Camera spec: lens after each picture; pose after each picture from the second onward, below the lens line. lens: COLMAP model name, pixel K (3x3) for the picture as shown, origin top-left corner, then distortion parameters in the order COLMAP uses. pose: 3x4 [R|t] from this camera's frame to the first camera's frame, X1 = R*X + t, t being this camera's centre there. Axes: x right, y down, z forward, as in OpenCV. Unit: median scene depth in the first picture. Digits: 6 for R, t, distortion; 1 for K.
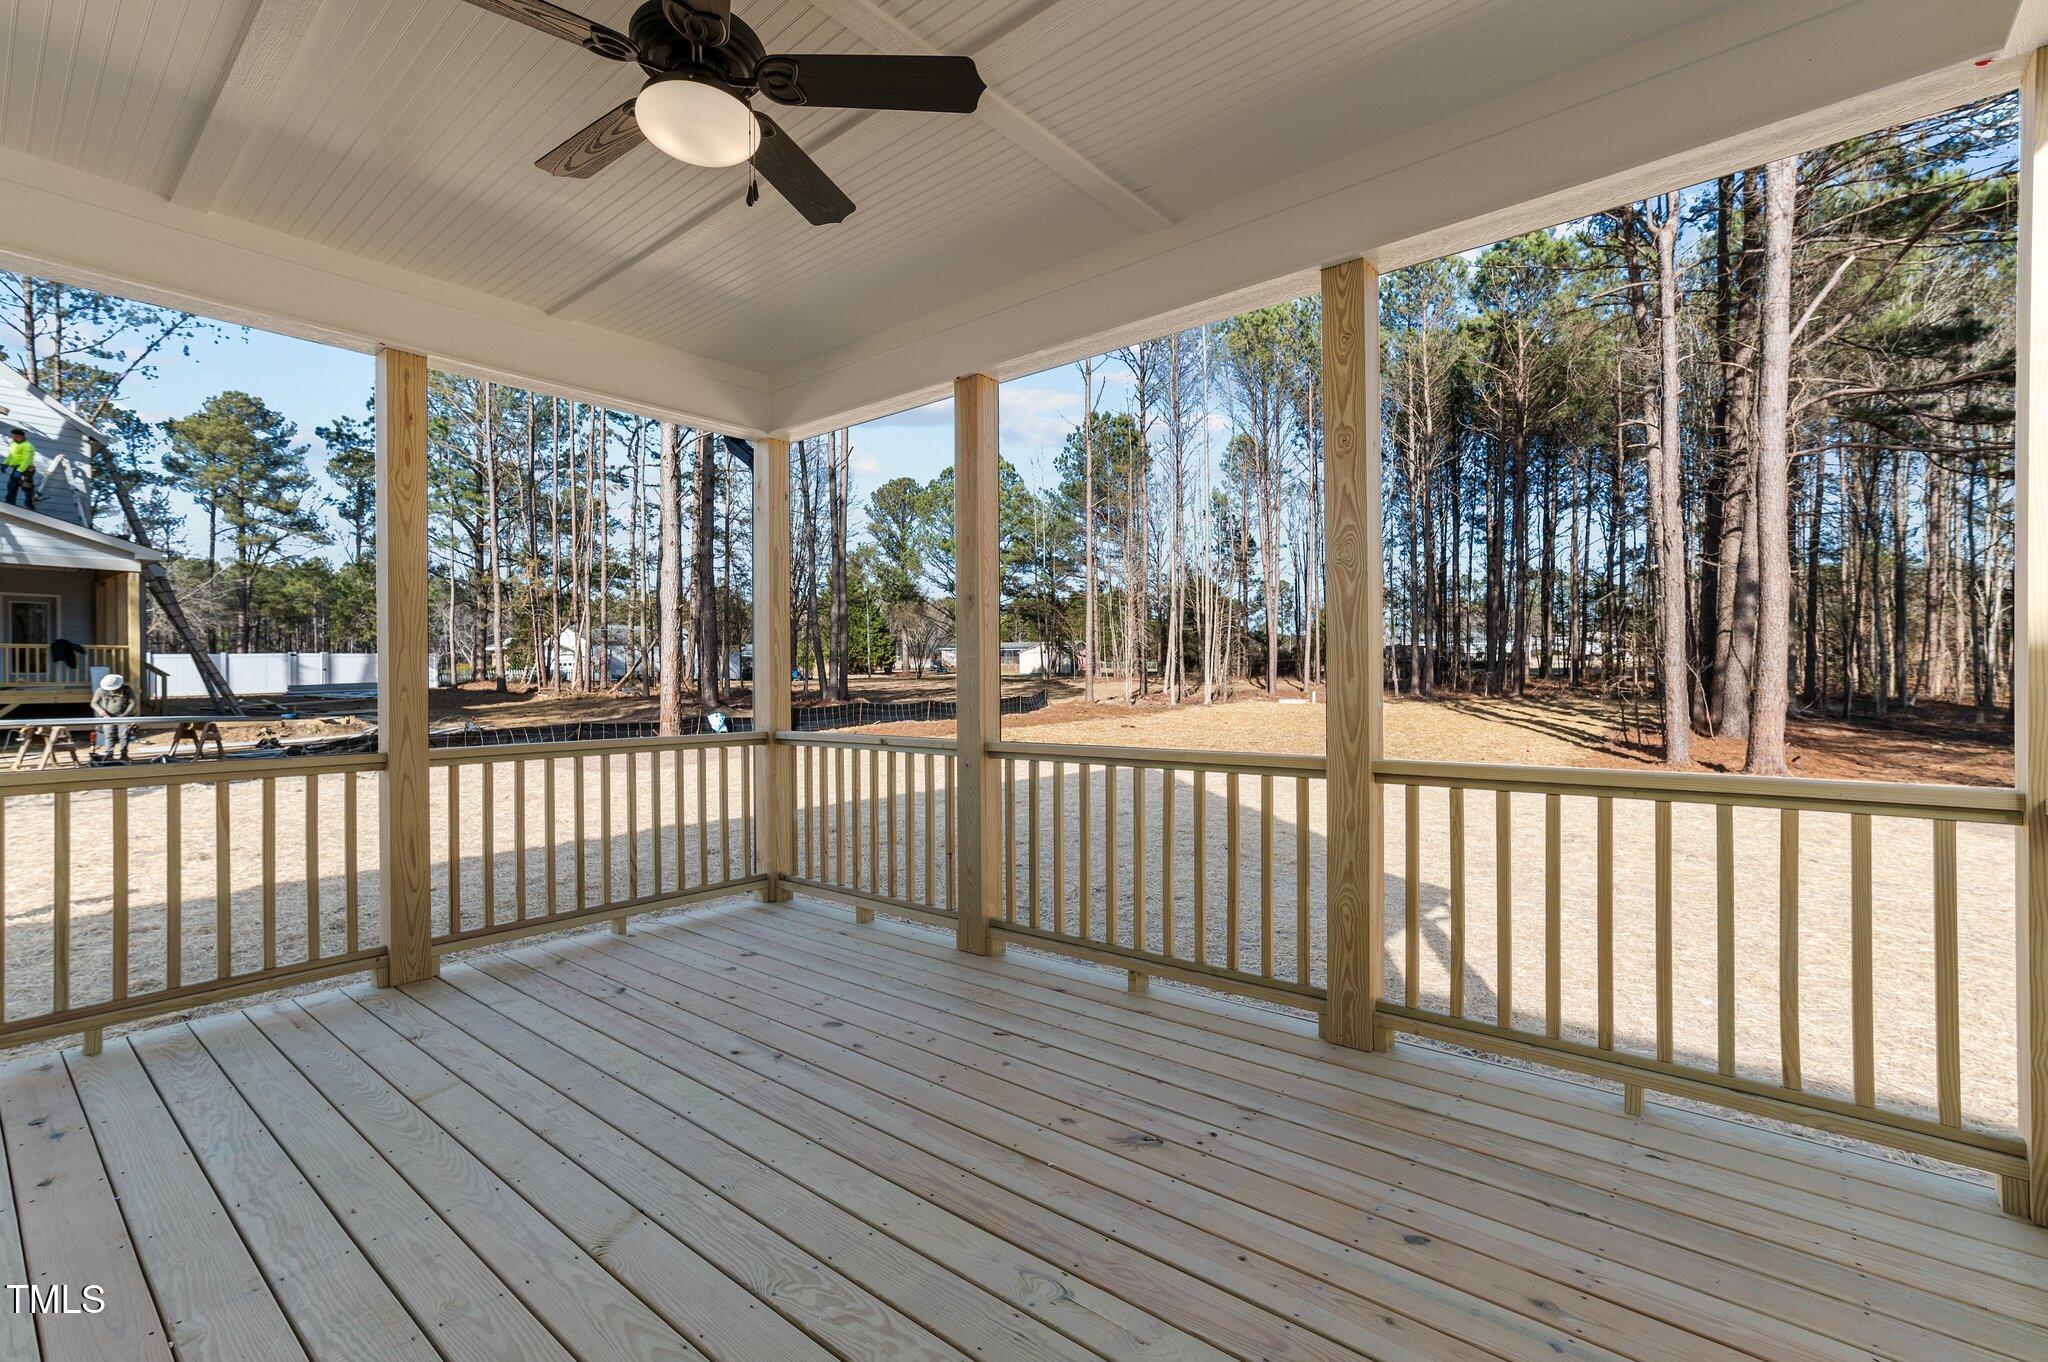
lens RADIAL K [[880.4, 0, 1016.3], [0, 880.4, 681.0], [0, 0, 1]] dist [-0.027384, 0.018655]
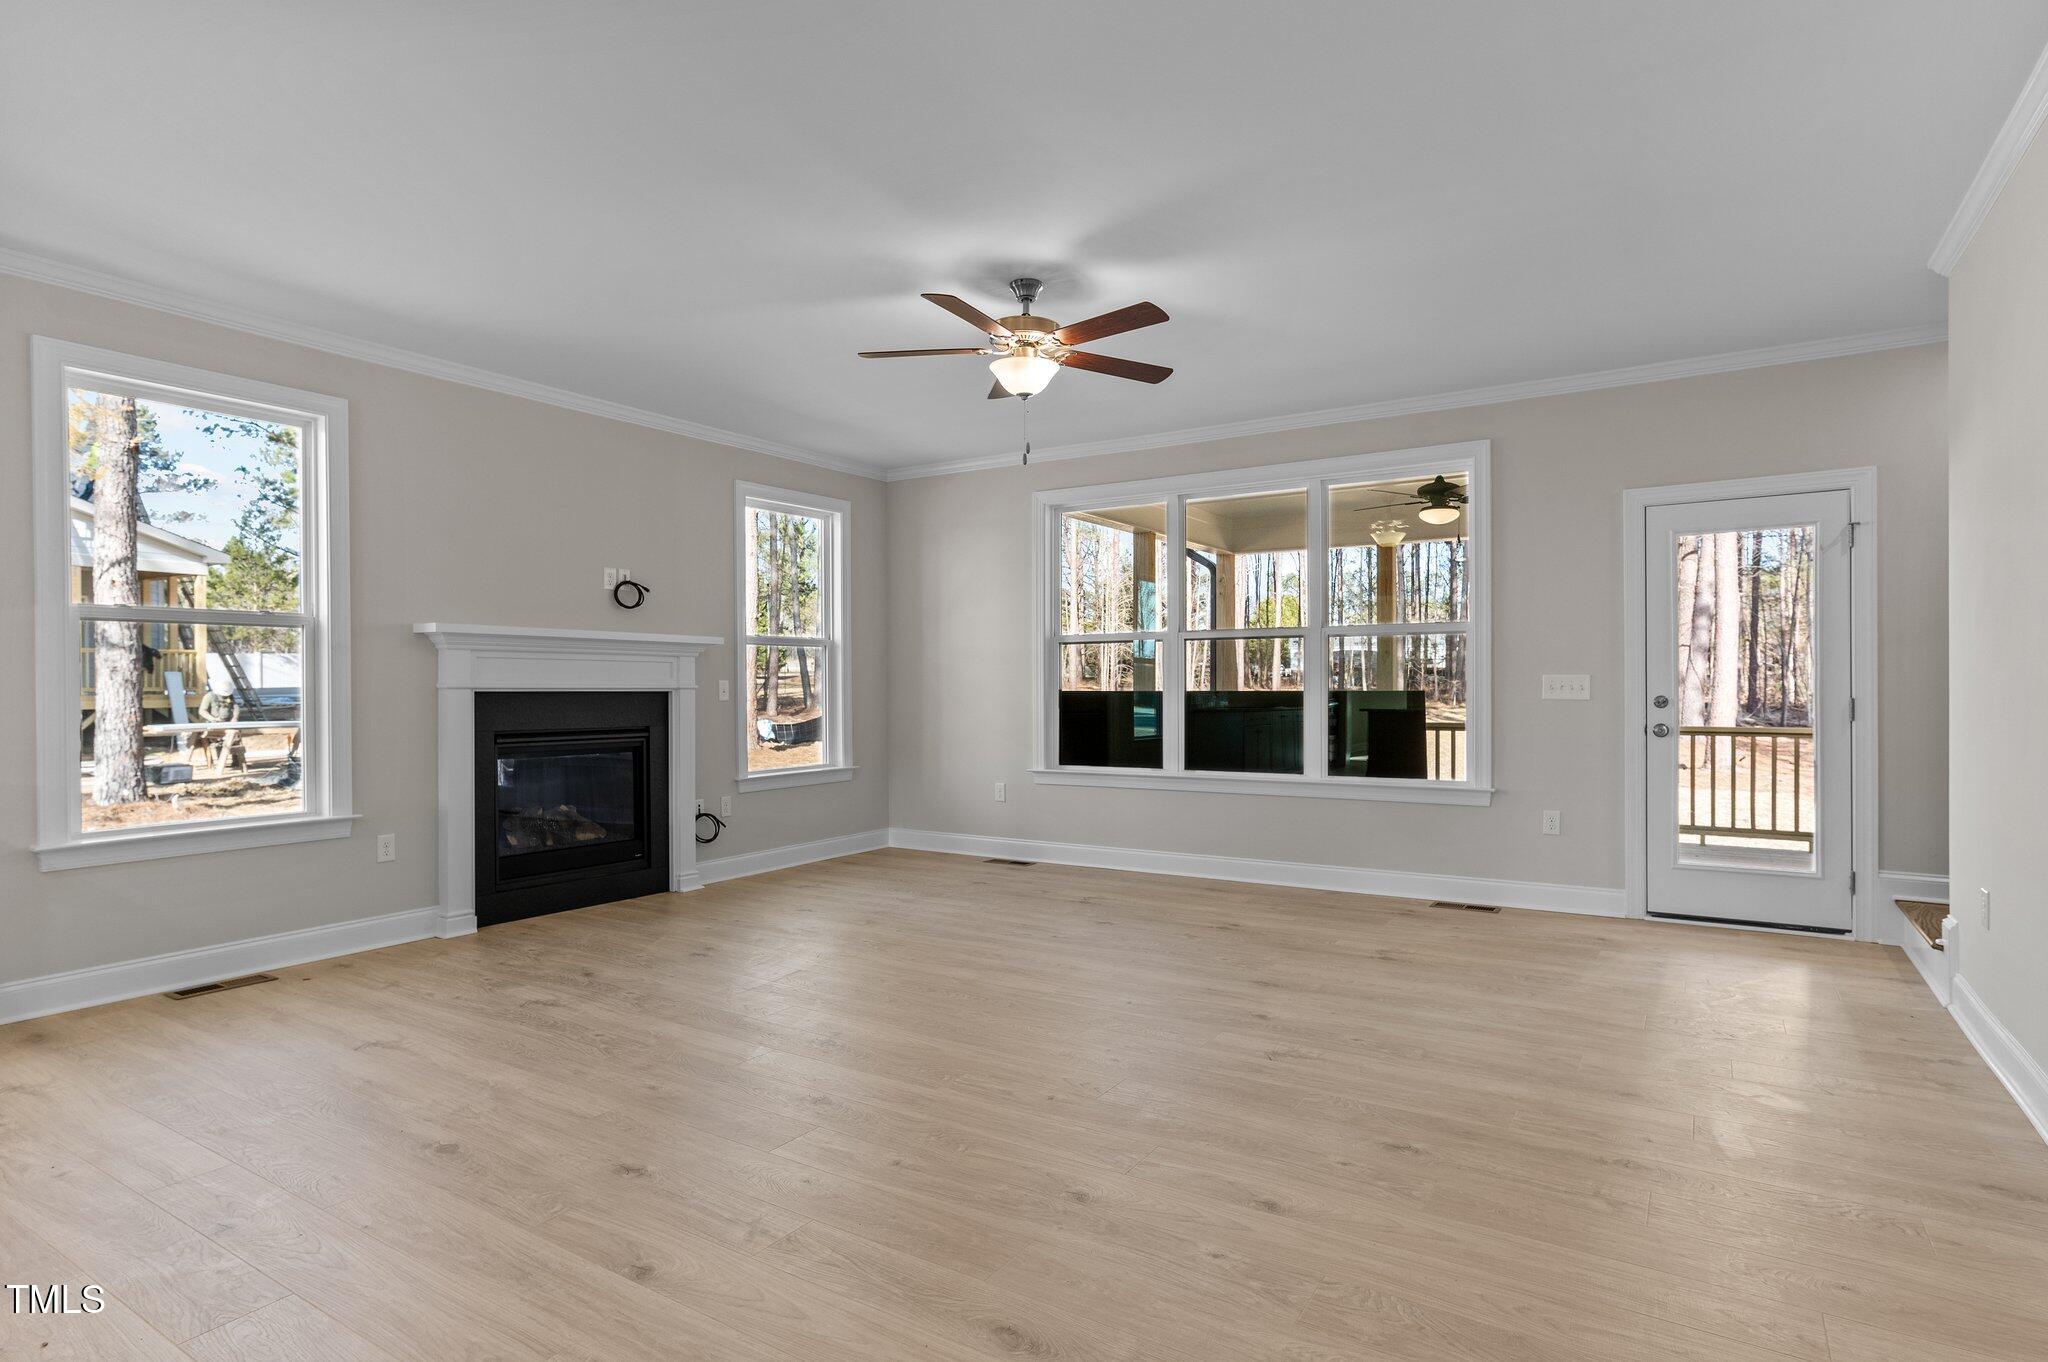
lens RADIAL K [[1054.4, 0, 1024.0], [0, 1054.4, 681.0], [0, 0, 1]] dist [0.001285, 0.000266]
pose [[0.990863, 0.004764, 0.134785, -0.131046], [-0.004066, 0.999977, -0.005453, -0.001716], [-0.134808, 0.004855, 0.990860, -0.141503]]
